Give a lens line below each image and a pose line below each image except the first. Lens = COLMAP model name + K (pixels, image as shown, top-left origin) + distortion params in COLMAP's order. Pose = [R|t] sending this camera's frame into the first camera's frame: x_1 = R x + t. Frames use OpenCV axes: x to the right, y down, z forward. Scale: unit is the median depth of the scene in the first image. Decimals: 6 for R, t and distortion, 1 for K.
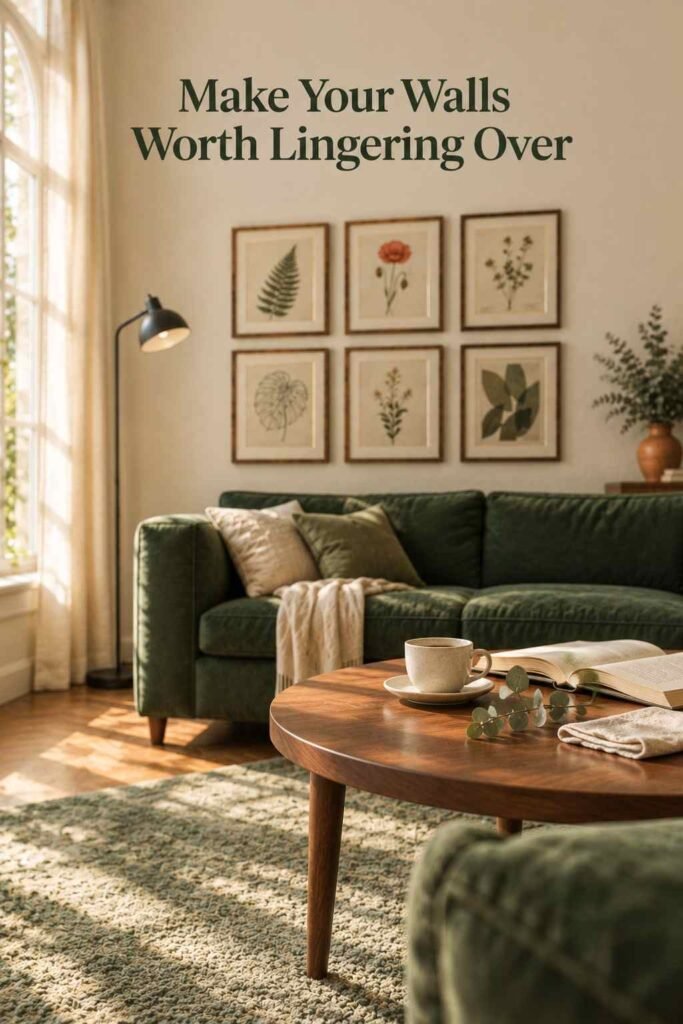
lens RADIAL K [[668.8, 0, 342.4], [0, 668.8, 489.6], [0, 0, 1]] dist [-0.002382, -0.000746]
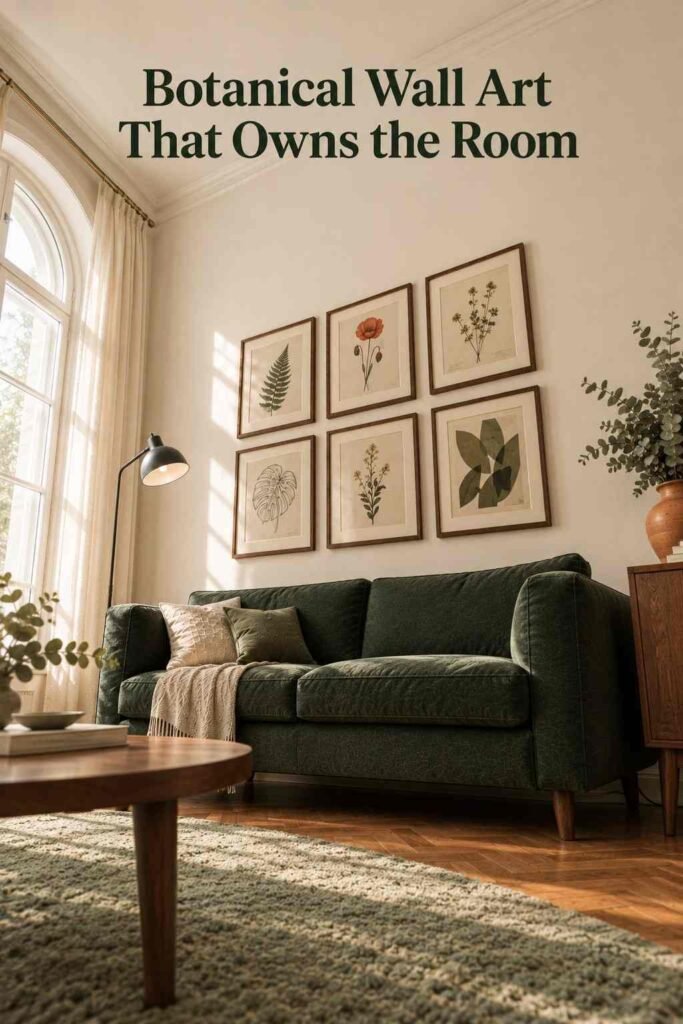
lens RADIAL K [[668.8, 0, 342.4], [0, 668.8, 489.6], [0, 0, 1]] dist [-0.002382, -0.000746]
pose [[0.916345, -0.106590, -0.385941, 0.391127], [0.021030, 0.975396, -0.219455, 0.082547], [0.399837, 0.192980, 0.896041, 0.163157]]
